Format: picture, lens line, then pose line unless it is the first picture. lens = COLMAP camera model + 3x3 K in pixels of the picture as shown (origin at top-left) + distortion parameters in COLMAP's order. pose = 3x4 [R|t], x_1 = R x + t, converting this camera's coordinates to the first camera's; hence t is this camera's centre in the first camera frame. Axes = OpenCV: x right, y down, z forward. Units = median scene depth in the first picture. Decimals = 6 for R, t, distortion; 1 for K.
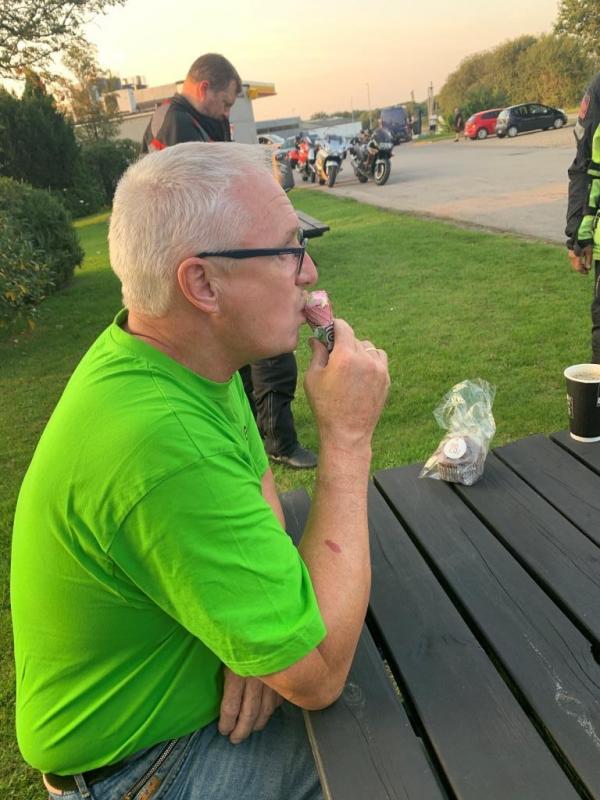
lens RADIAL K [[622.3, 0, 300.0], [0, 622.3, 400.0], [0, 0, 1]] dist [0.009301, 0.003695]
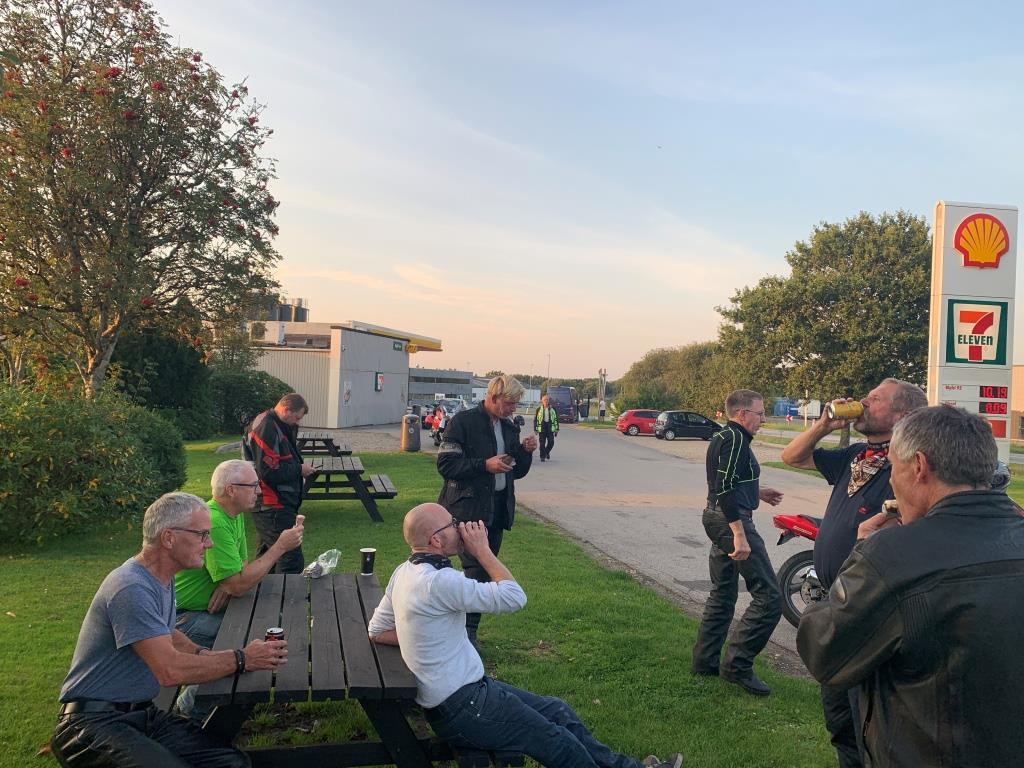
lens RADIAL K [[796.5, 0, 512.0], [0, 796.5, 384.0], [0, 0, 1]] dist [0.009301, 0.003695]
pose [[0.982682, 0.179503, 0.045989, 0.034333], [-0.145964, 0.902748, -0.404650, 0.027672], [-0.114153, 0.390929, 0.913315, -0.115811]]
